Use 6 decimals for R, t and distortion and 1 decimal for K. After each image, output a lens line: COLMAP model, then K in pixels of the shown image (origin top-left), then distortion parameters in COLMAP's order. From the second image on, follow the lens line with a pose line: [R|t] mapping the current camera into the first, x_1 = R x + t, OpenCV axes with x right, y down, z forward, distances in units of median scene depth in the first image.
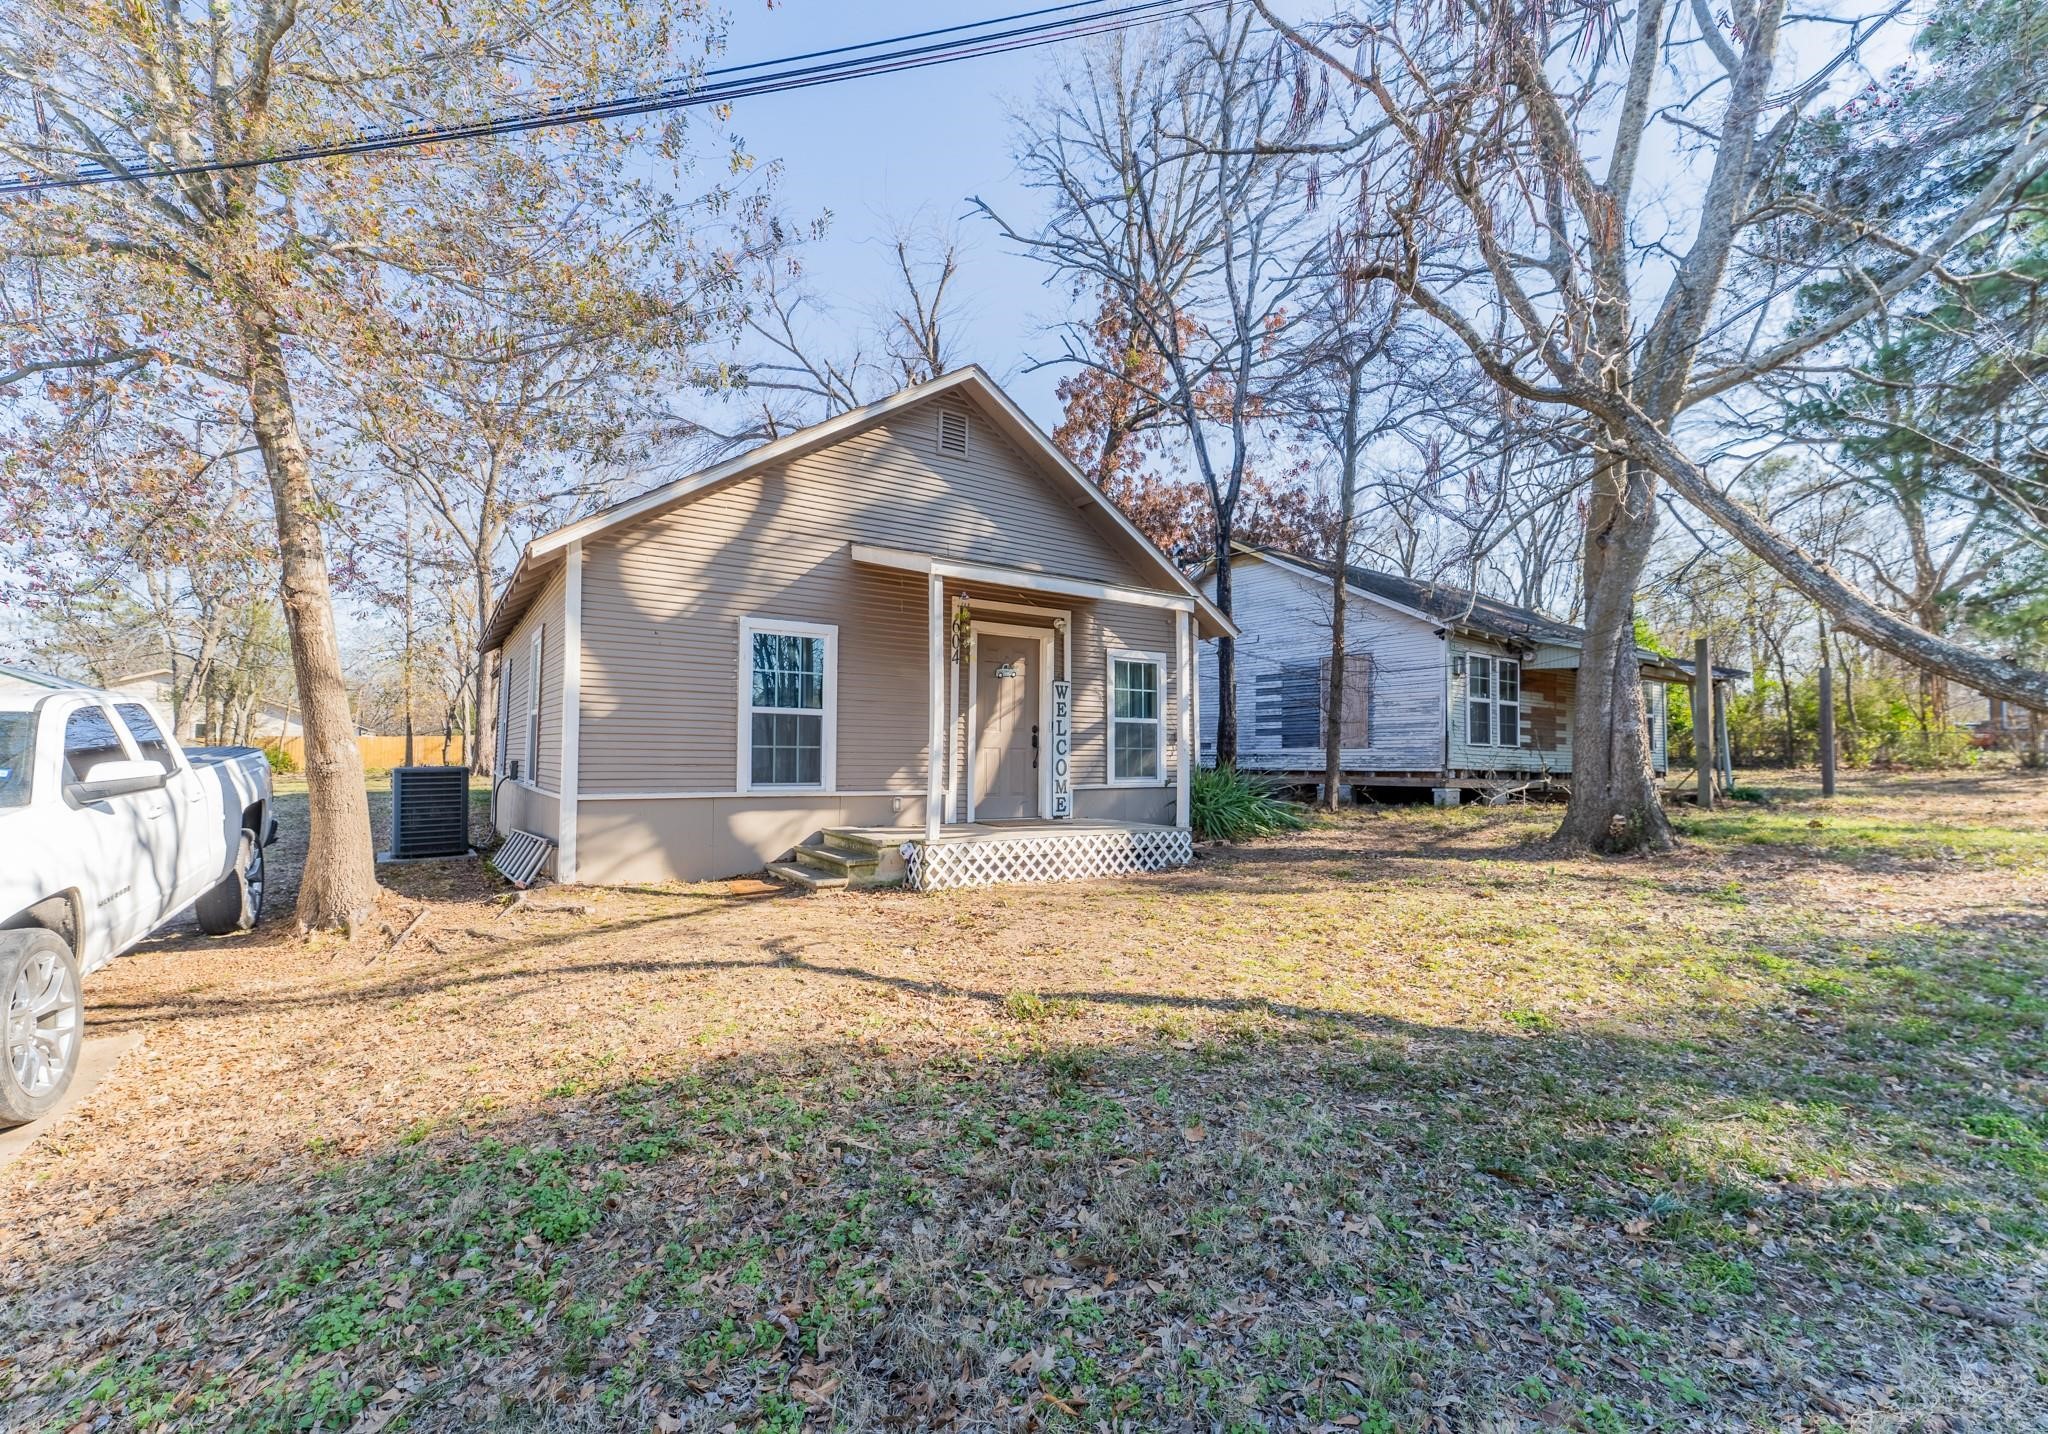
lens RADIAL K [[873.4, 0, 1021.8], [0, 873.4, 713.1], [0, 0, 1]] dist [0.003283, 0.000081]
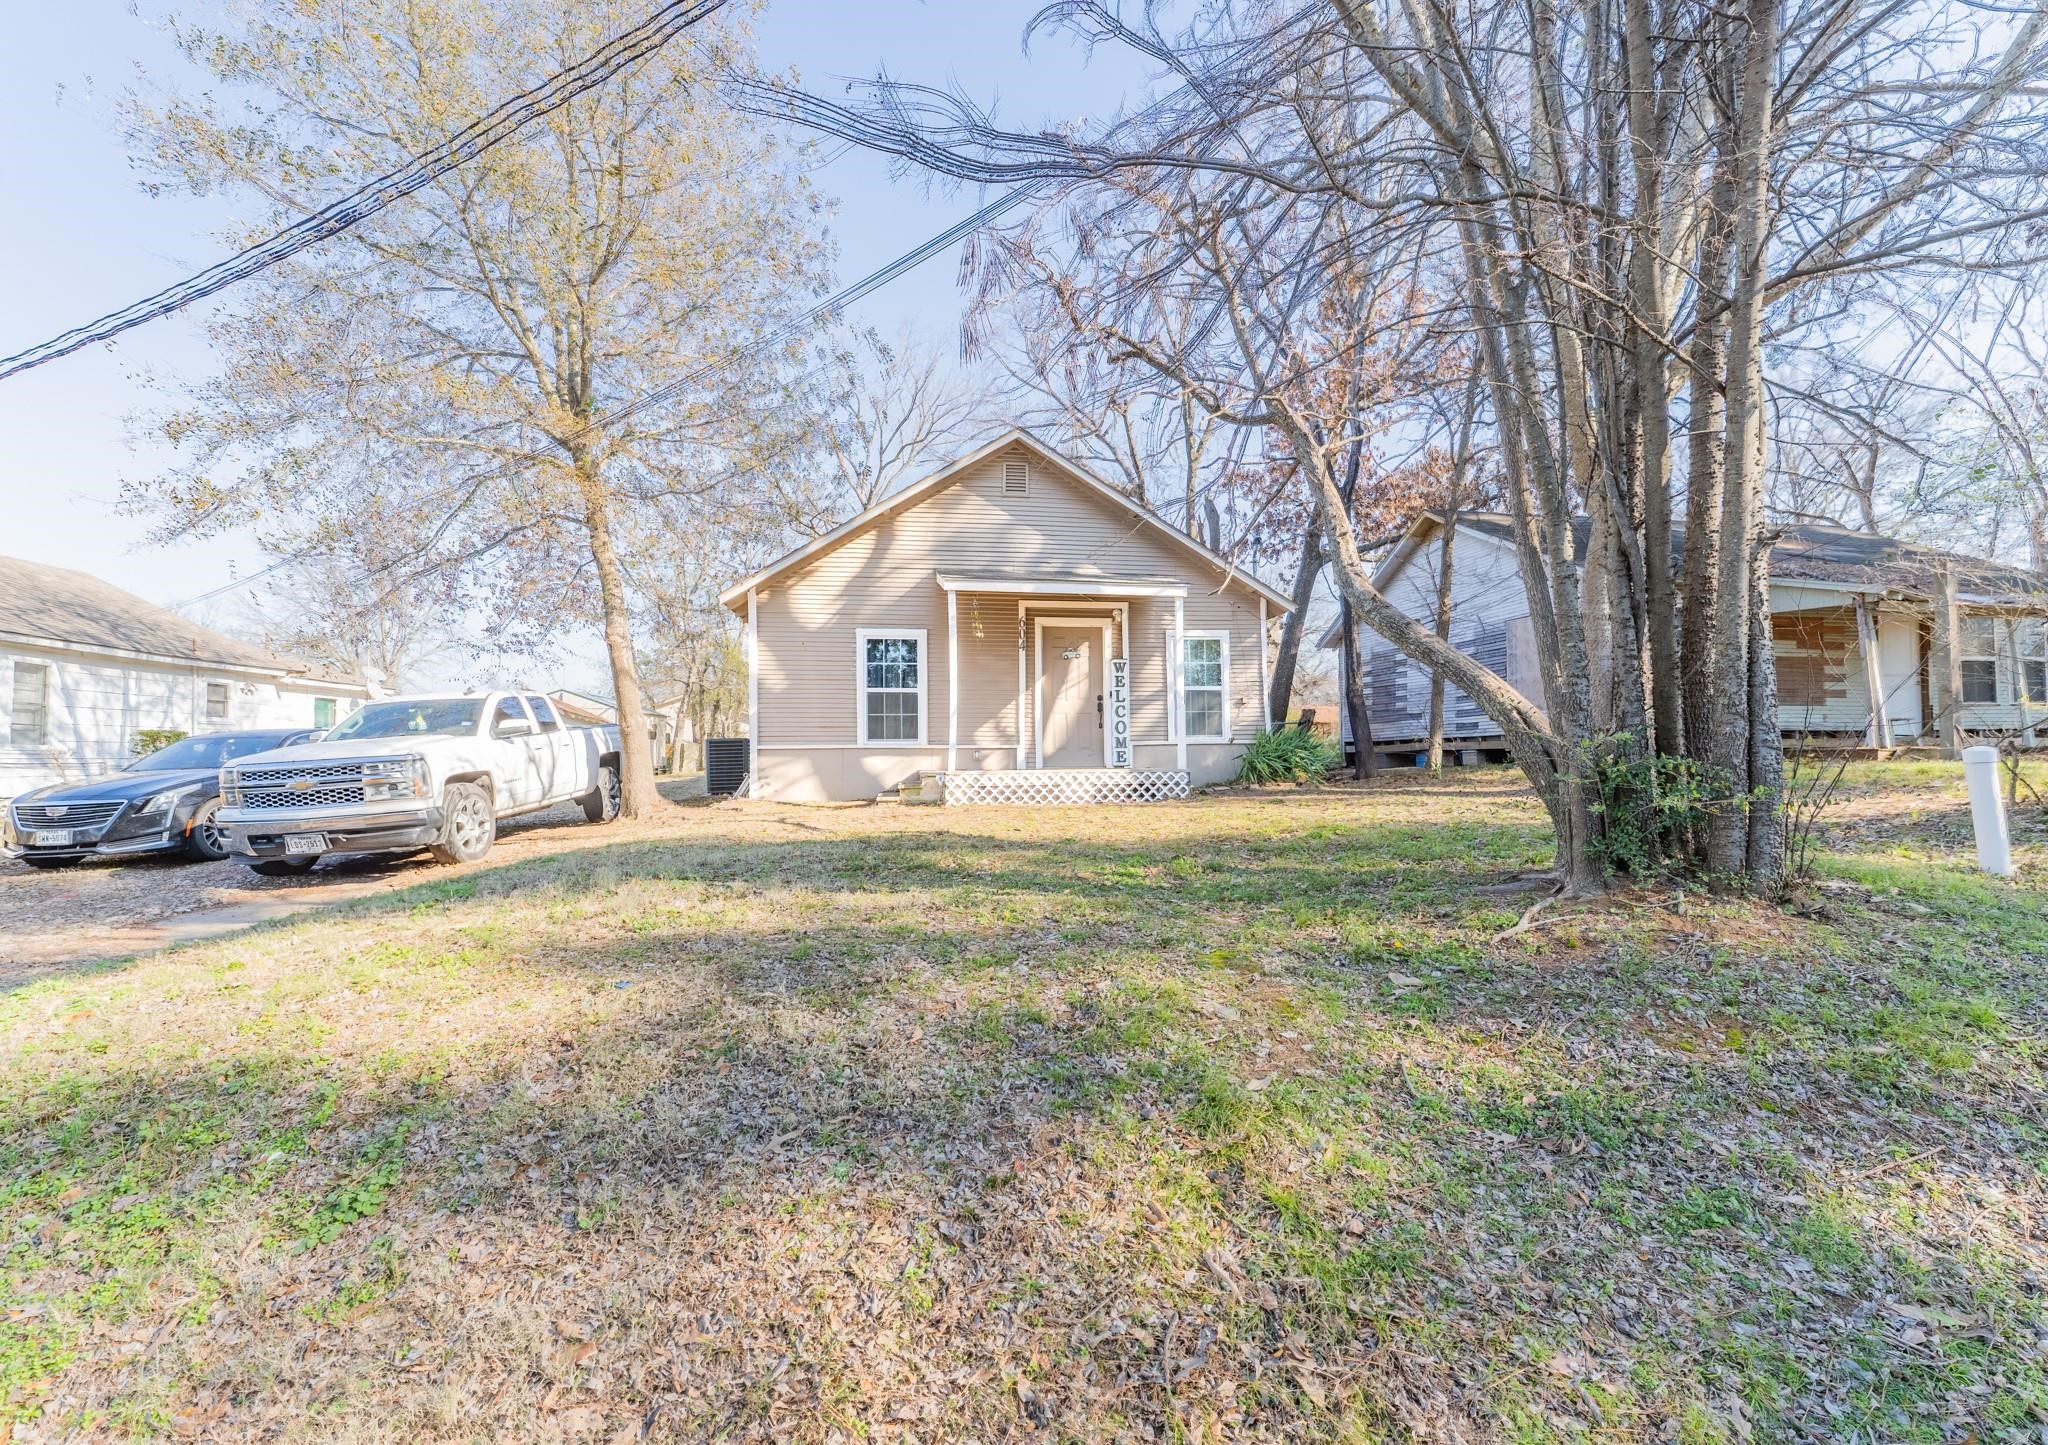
lens RADIAL K [[857.8, 0, 1027.7], [0, 857.8, 720.2], [0, 0, 1]] dist [-0.000186, -0.000166]
pose [[0.914668, -0.033456, -0.402819, 0.482508], [0.039052, 0.999221, 0.005684, 0.045437], [0.402315, -0.020930, 0.915262, -0.212829]]
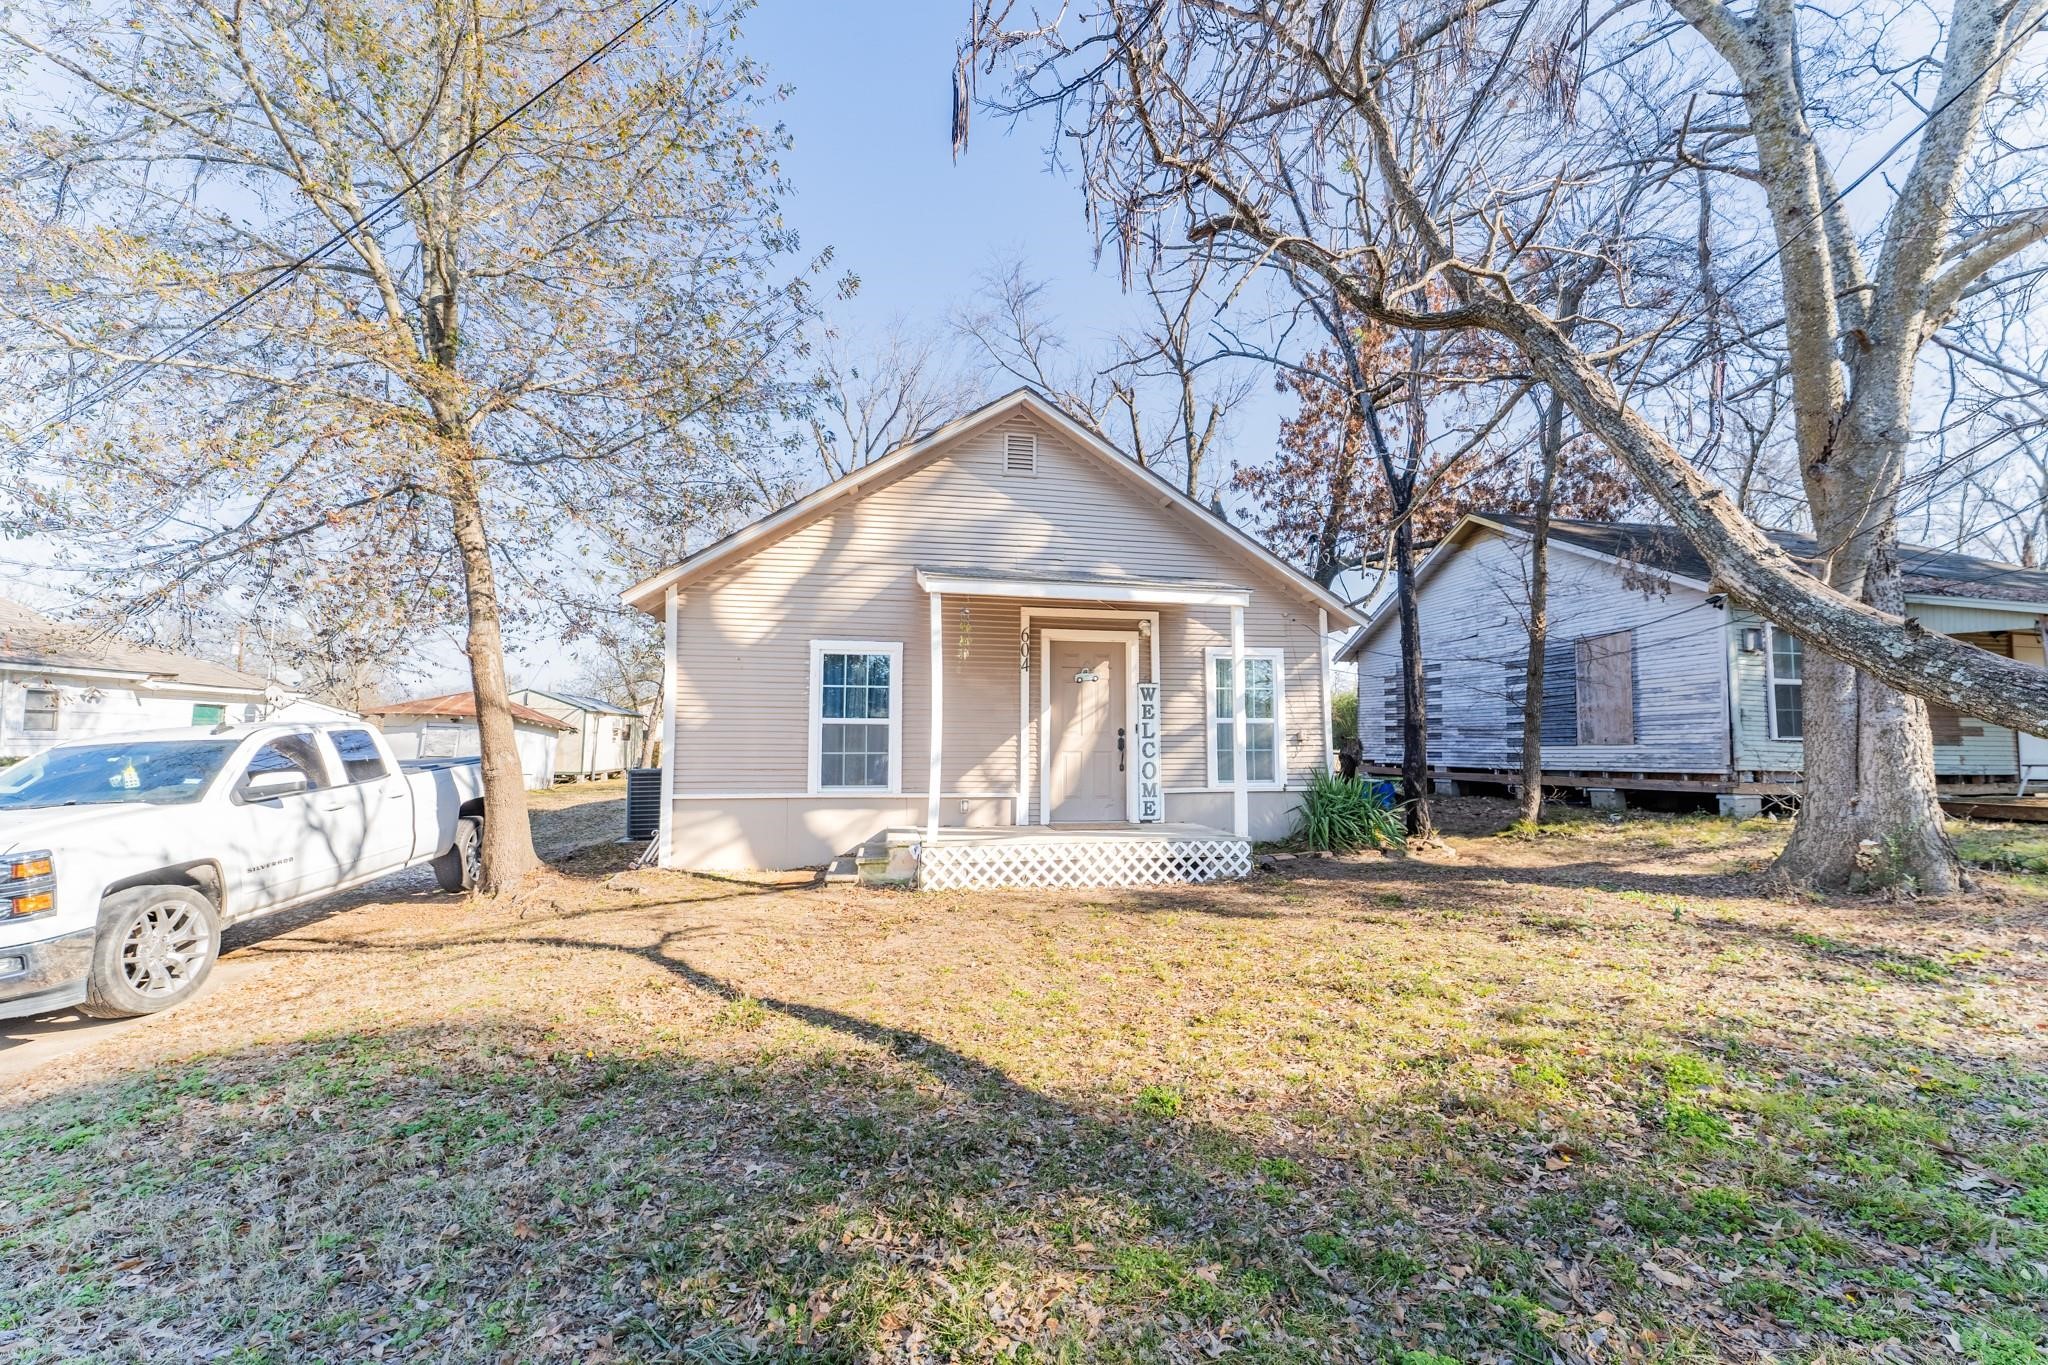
lens RADIAL K [[828.1, 0, 1022.3], [0, 828.1, 682.0], [0, 0, 1]] dist [-0.000155, 0.000212]
pose [[0.921786, -0.037424, -0.385890, 0.318868], [0.024422, 0.998959, -0.038541, -0.005897], [0.386930, 0.026102, 0.921739, 0.092224]]
